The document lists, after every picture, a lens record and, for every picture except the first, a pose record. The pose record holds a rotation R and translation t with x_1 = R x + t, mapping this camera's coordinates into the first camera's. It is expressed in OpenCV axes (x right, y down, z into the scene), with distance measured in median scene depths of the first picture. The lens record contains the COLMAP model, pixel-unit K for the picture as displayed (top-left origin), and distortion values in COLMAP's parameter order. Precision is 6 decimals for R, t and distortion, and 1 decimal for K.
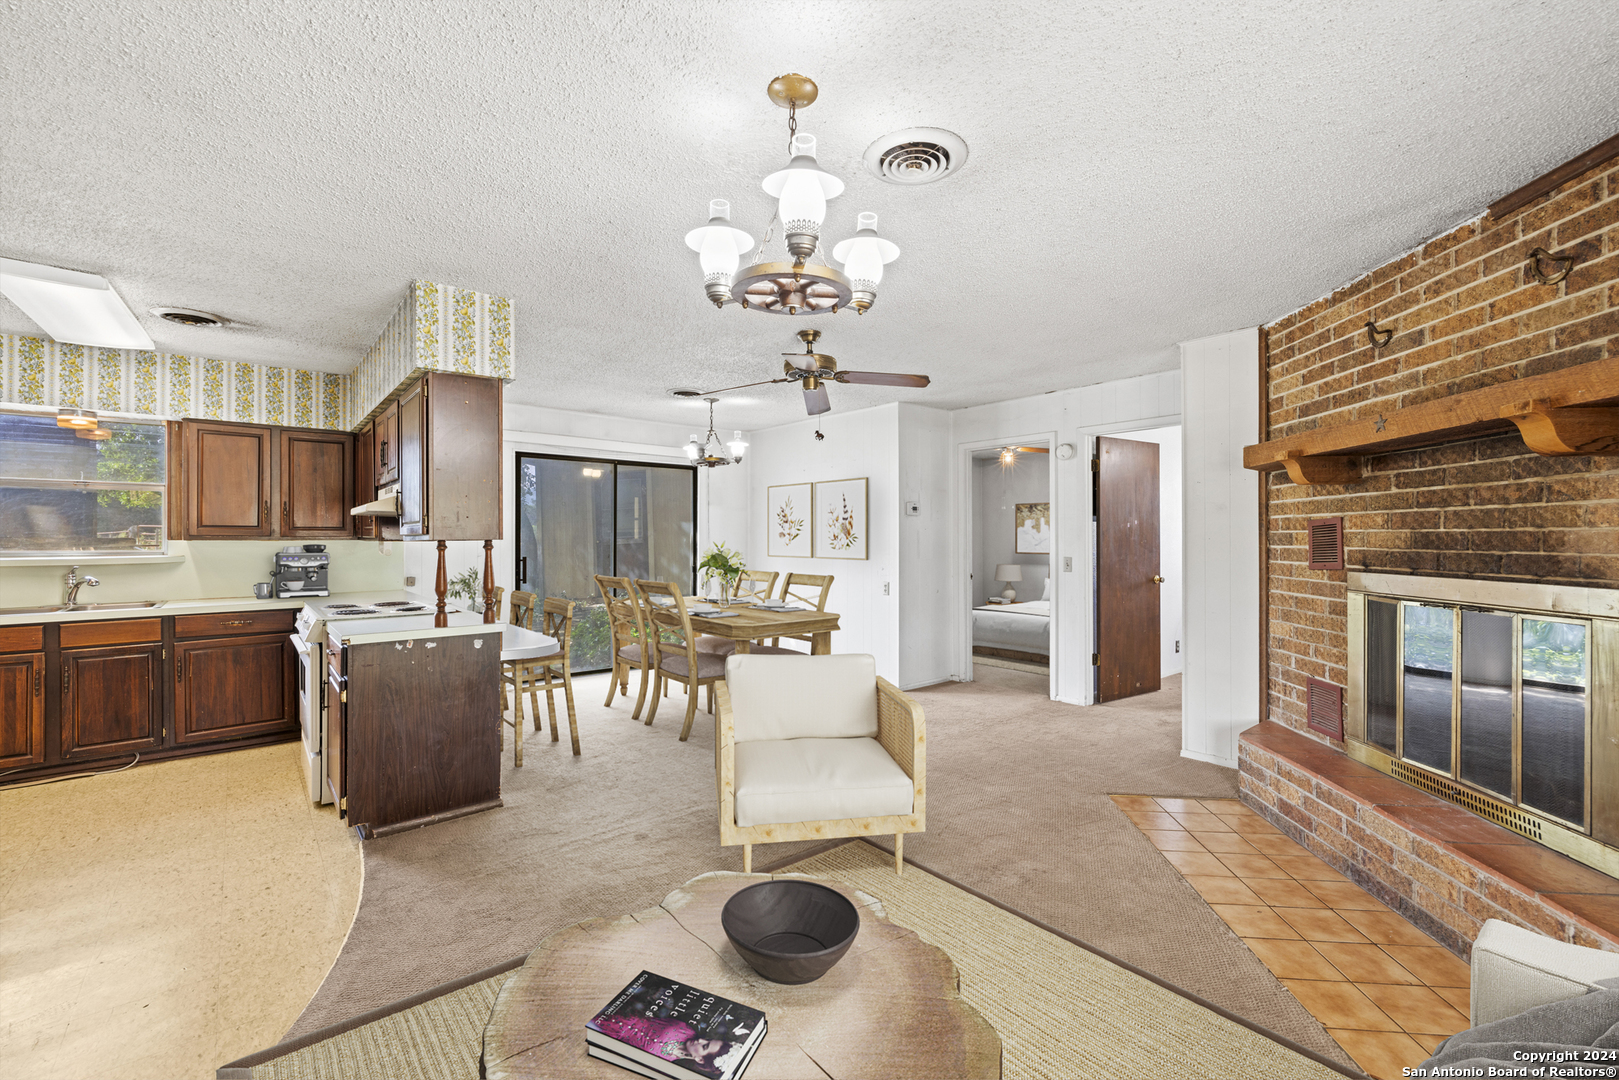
lens RADIAL K [[679.4, 0, 800.7], [0, 679.4, 536.8], [0, 0, 1]] dist [0.000115, 0.000035]
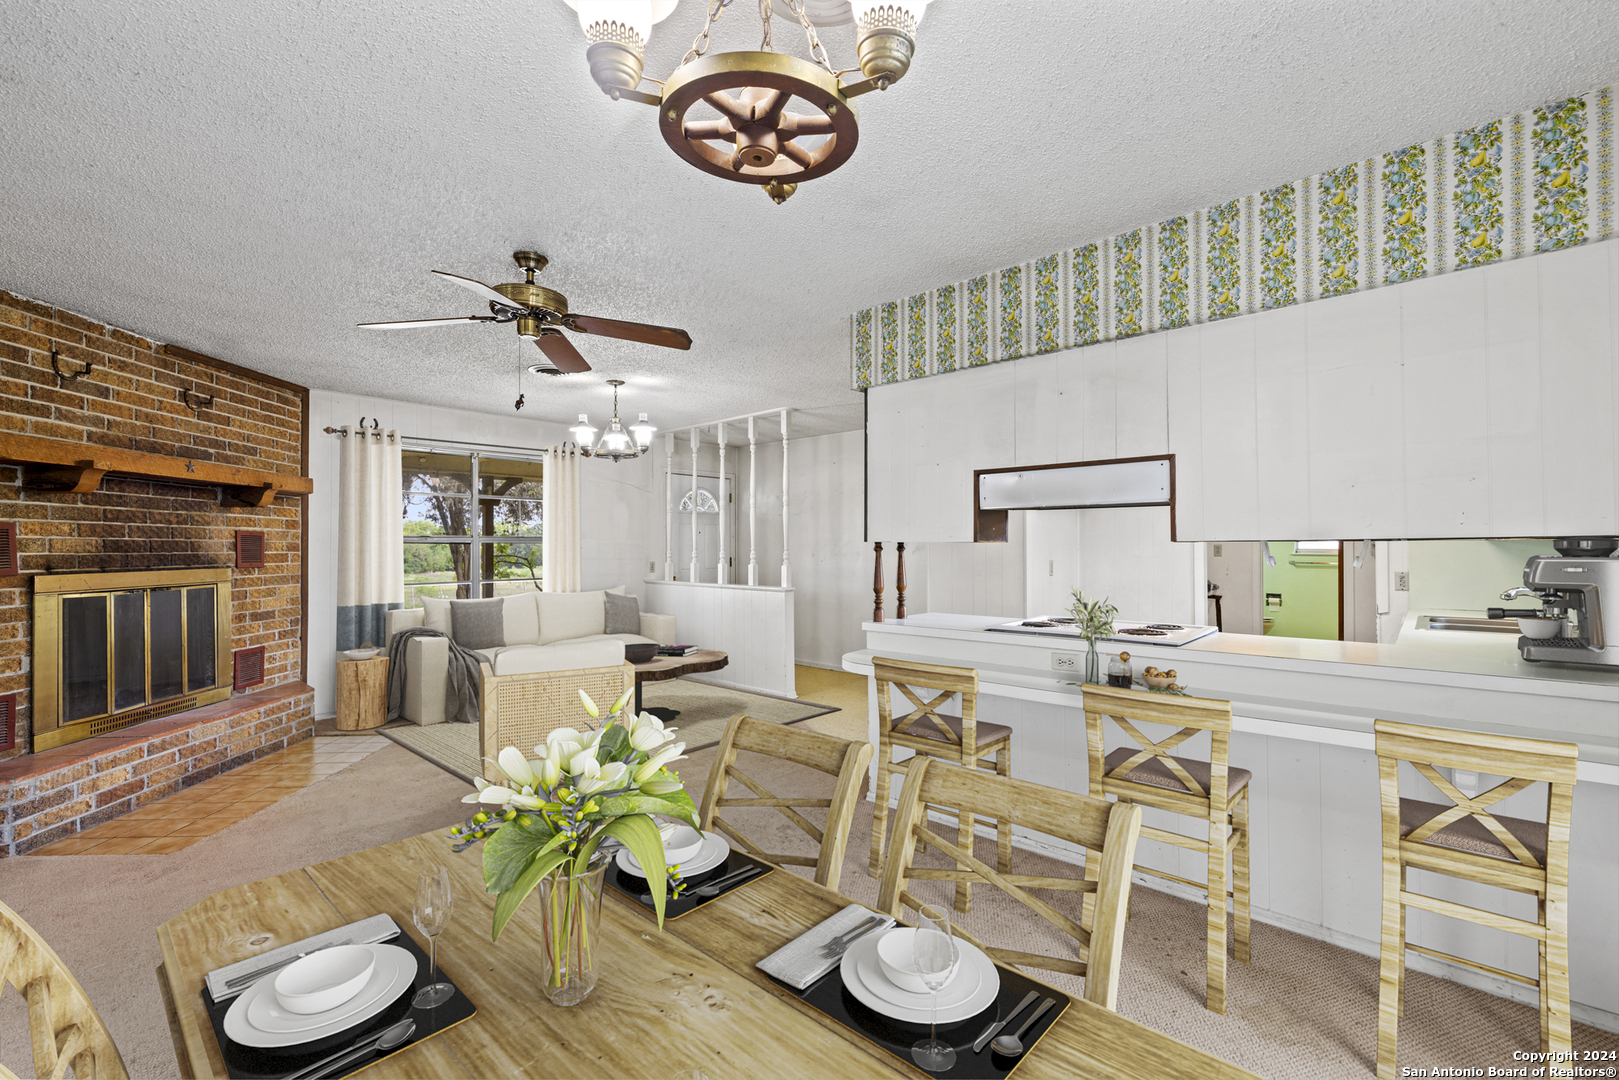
lens RADIAL K [[679.4, 0, 808.7], [0, 679.4, 547.0], [0, 0, 1]] dist [0.000115, 0.000035]
pose [[-0.988753, 0.002812, -0.149530, -0.222569], [0.003152, 0.999993, -0.002037, 0.013033], [0.149523, -0.002486, -0.988755, 2.288257]]
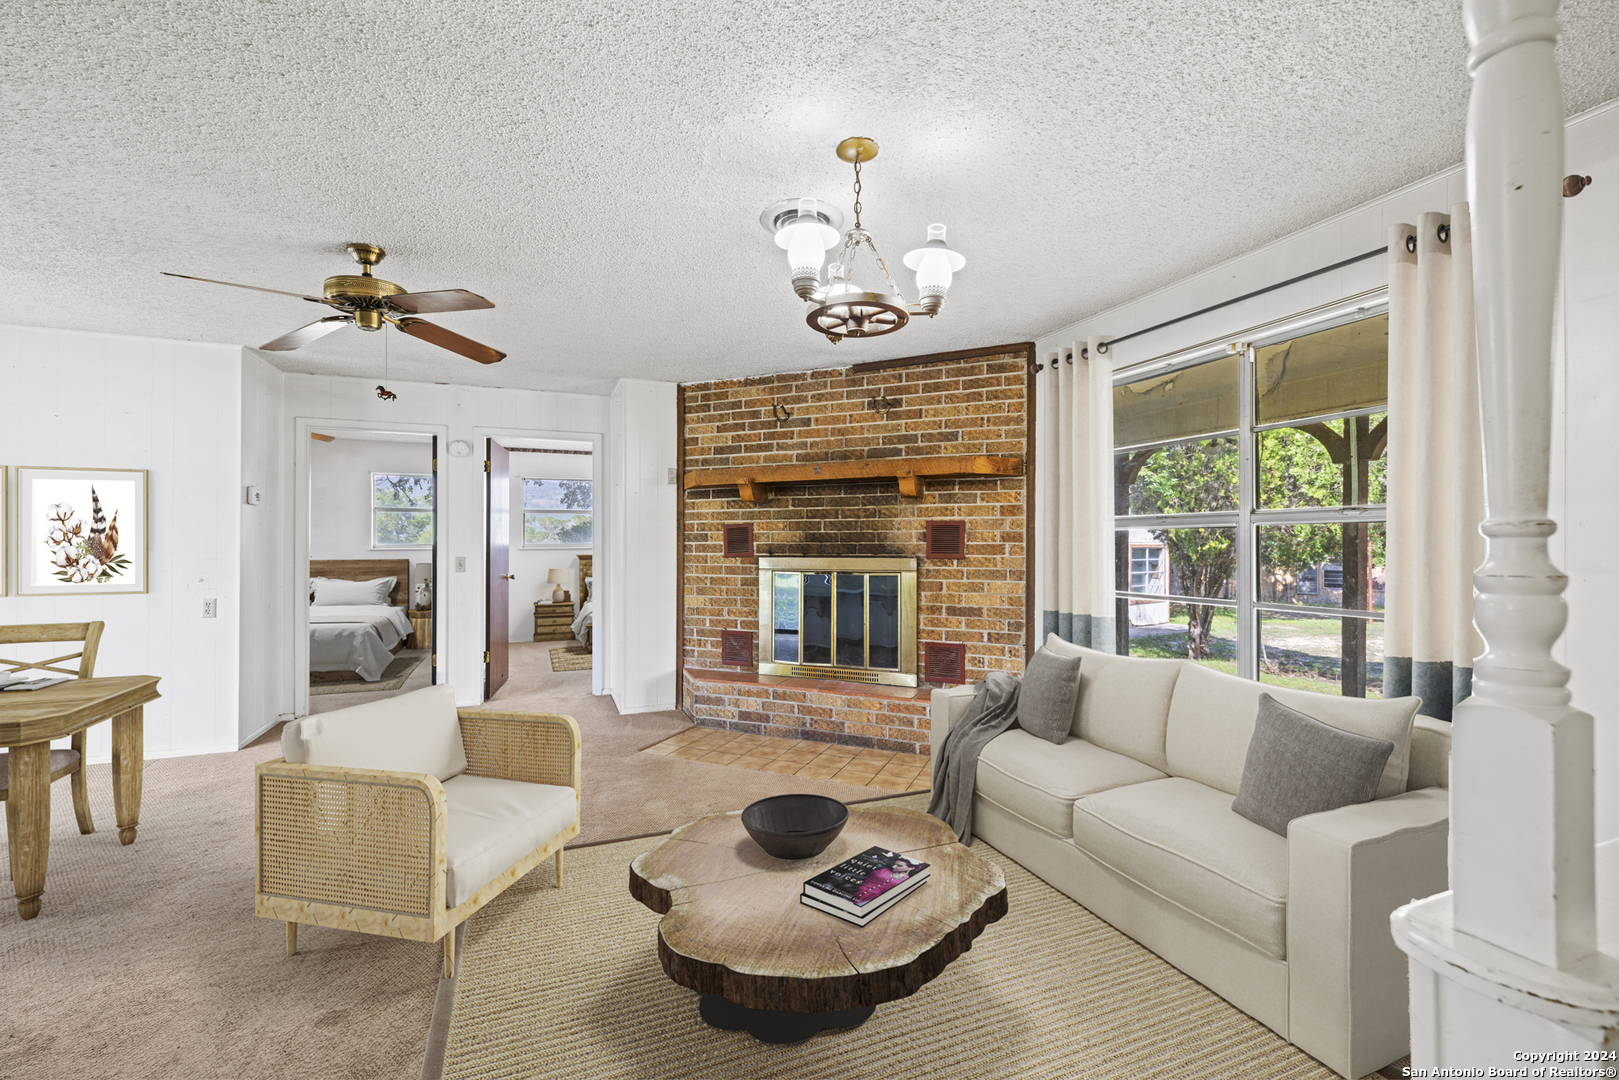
lens RADIAL K [[679.4, 0, 802.4], [0, 679.4, 540.1], [0, 0, 1]] dist [0.000115, 0.000035]
pose [[0.309758, 0.008216, 0.950780, -0.696839], [-0.000978, 0.999965, -0.008322, 0.024809], [-0.950815, 0.001648, 0.309755, 0.426939]]
